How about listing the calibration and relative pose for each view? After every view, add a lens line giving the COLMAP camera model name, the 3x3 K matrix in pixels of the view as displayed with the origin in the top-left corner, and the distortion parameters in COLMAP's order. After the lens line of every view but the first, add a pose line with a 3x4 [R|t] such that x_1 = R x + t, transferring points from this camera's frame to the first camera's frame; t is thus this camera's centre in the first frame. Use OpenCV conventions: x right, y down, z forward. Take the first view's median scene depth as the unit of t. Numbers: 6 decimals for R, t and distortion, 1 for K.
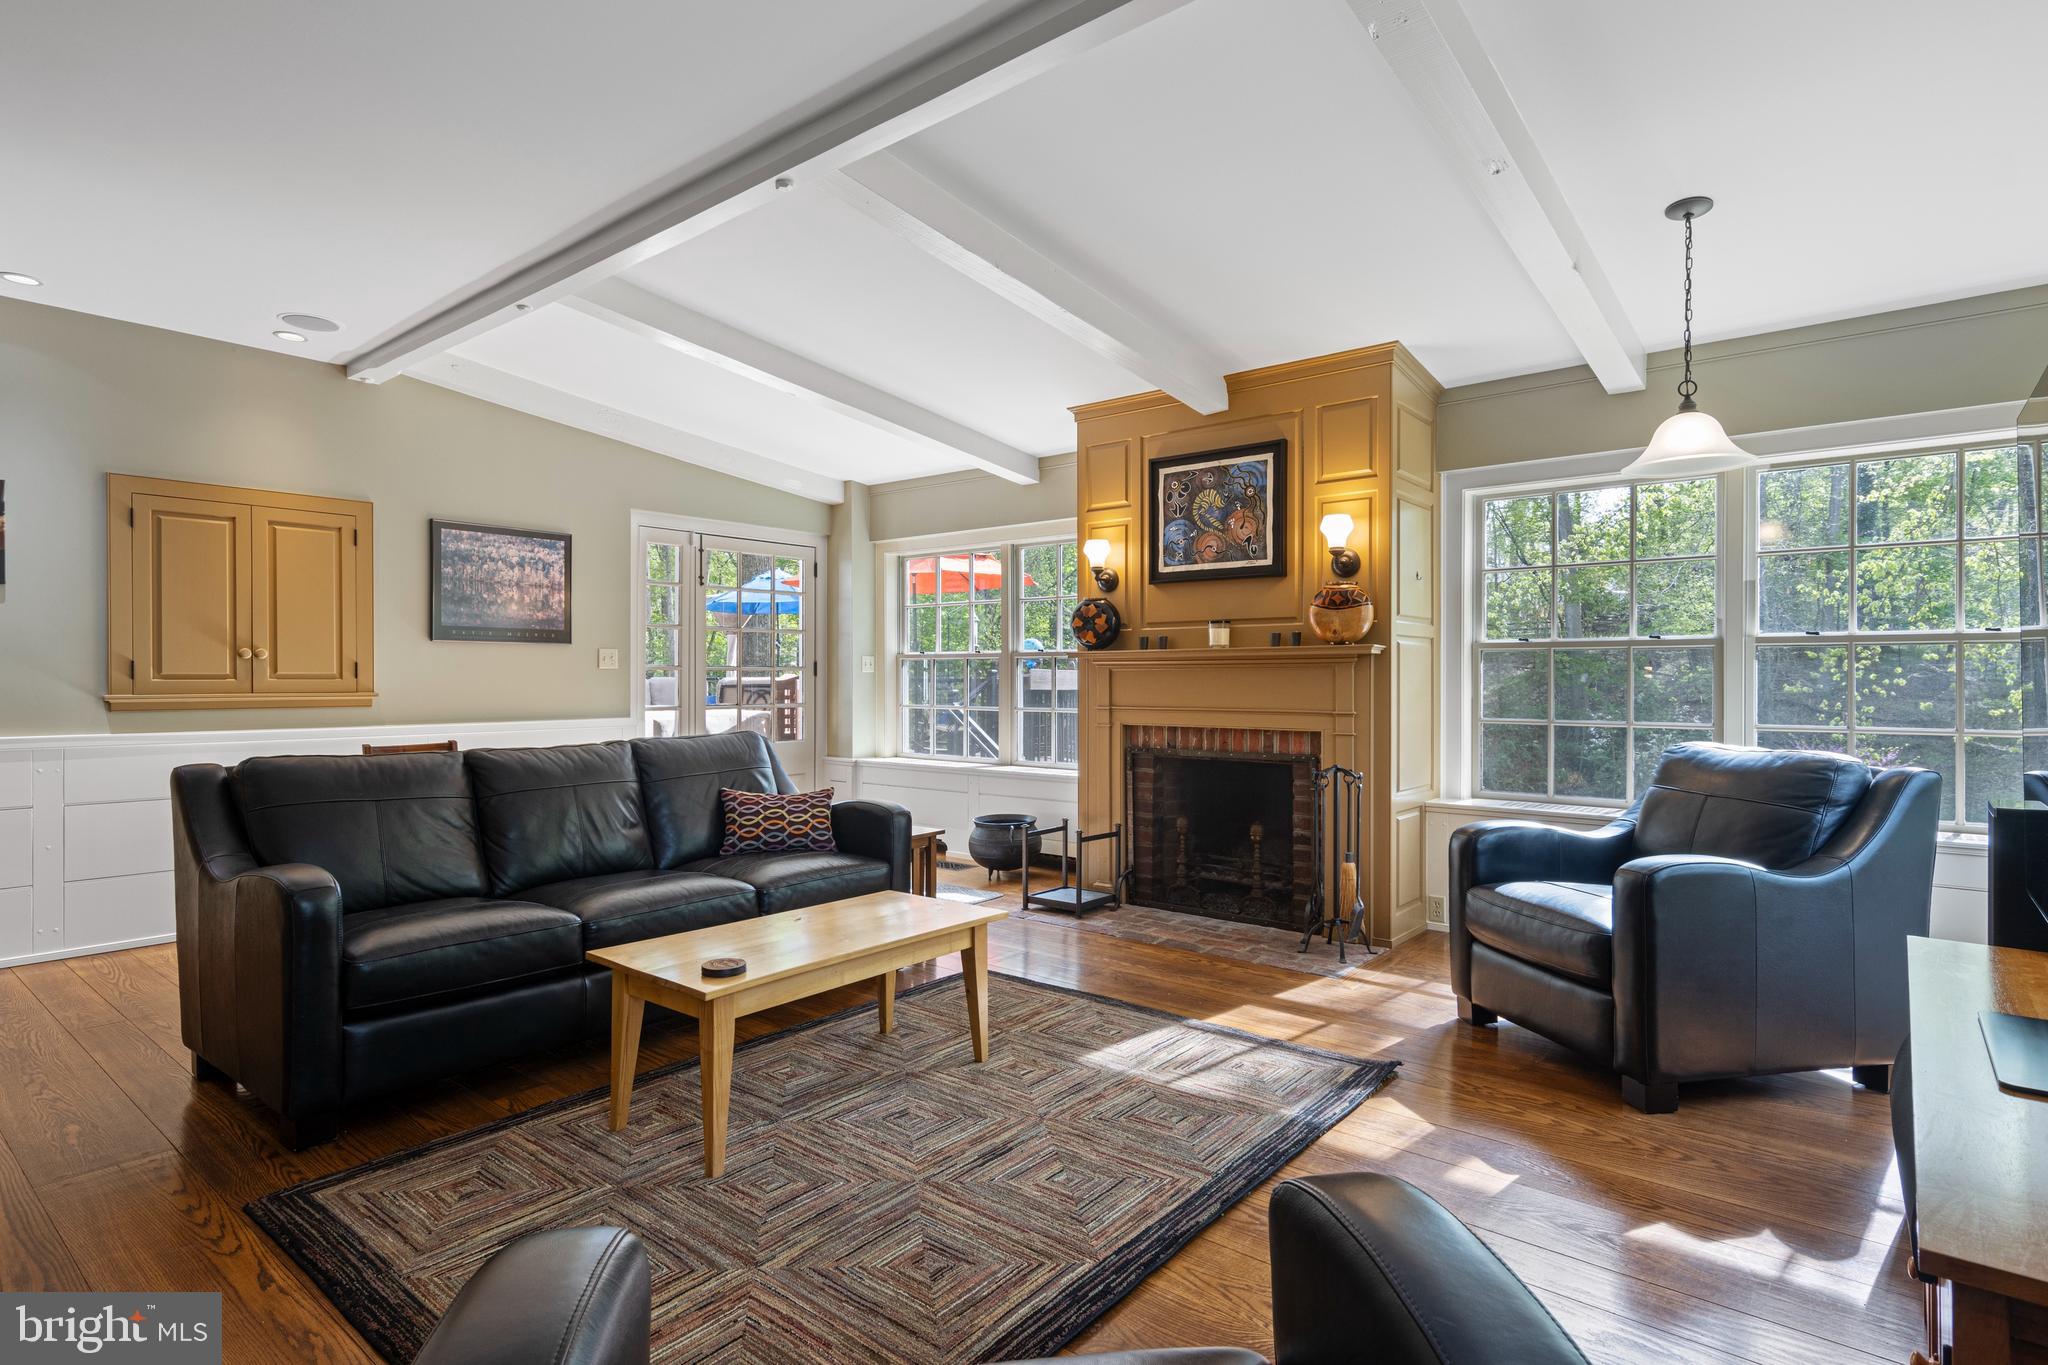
lens RADIAL K [[1043.9, 0, 1024.3], [0, 1043.9, 682.0], [0, 0, 1]] dist [0.011797, -0.004113]
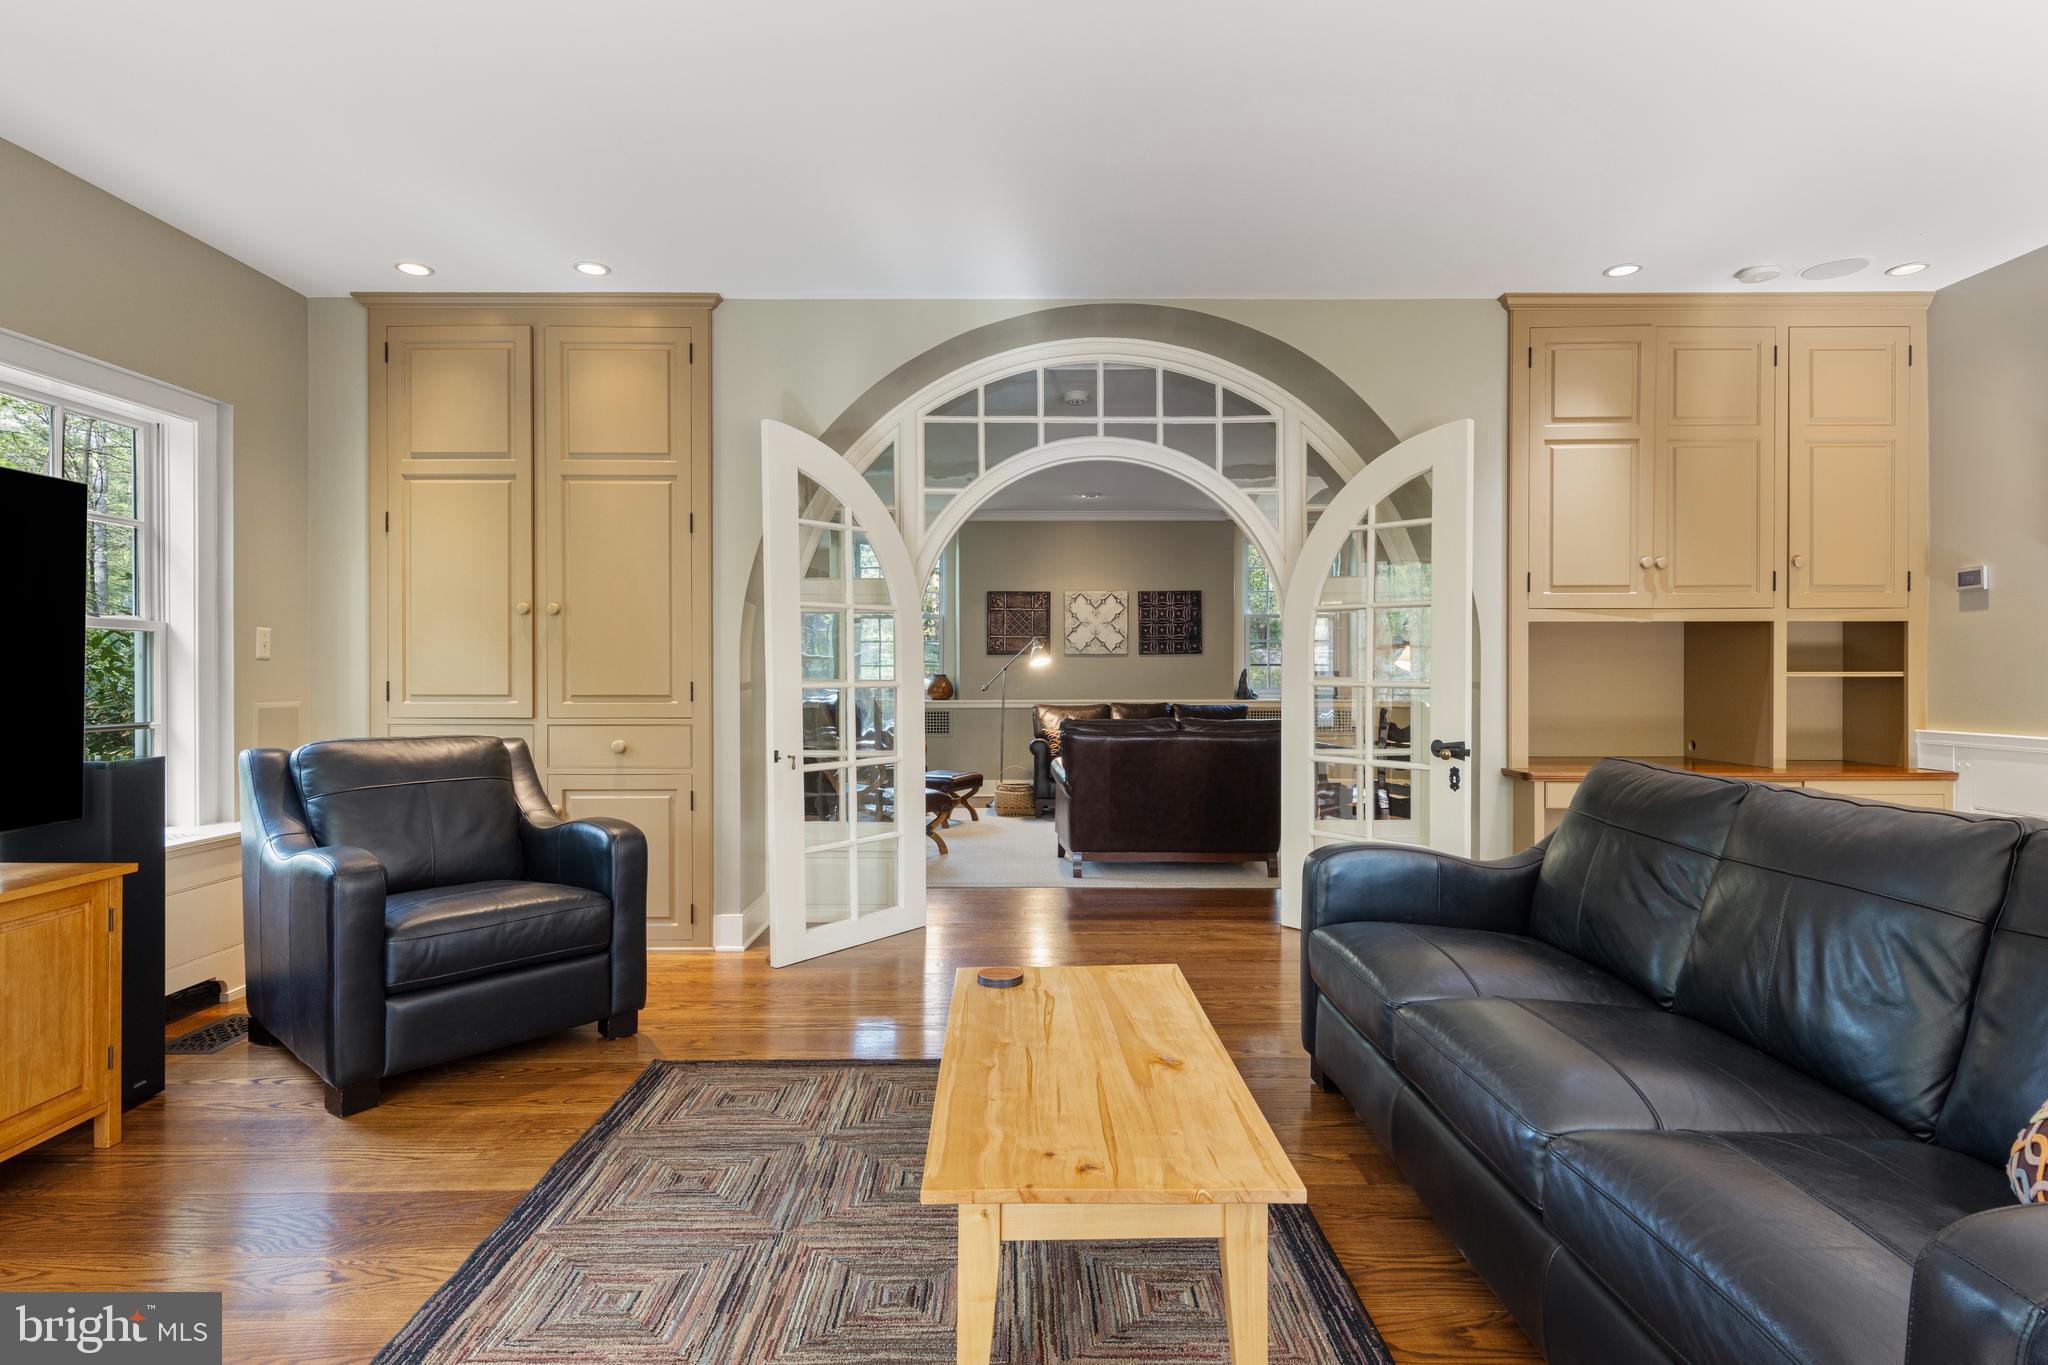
lens RADIAL K [[1043.9, 0, 1026.7], [0, 1043.9, 677.1], [0, 0, 1]] dist [0.011797, -0.004113]
pose [[-0.763347, 0.002059, -0.645985, 0.345811], [-0.003072, 0.999972, 0.006818, -0.004620], [0.645981, 0.007189, -0.763319, 1.978470]]
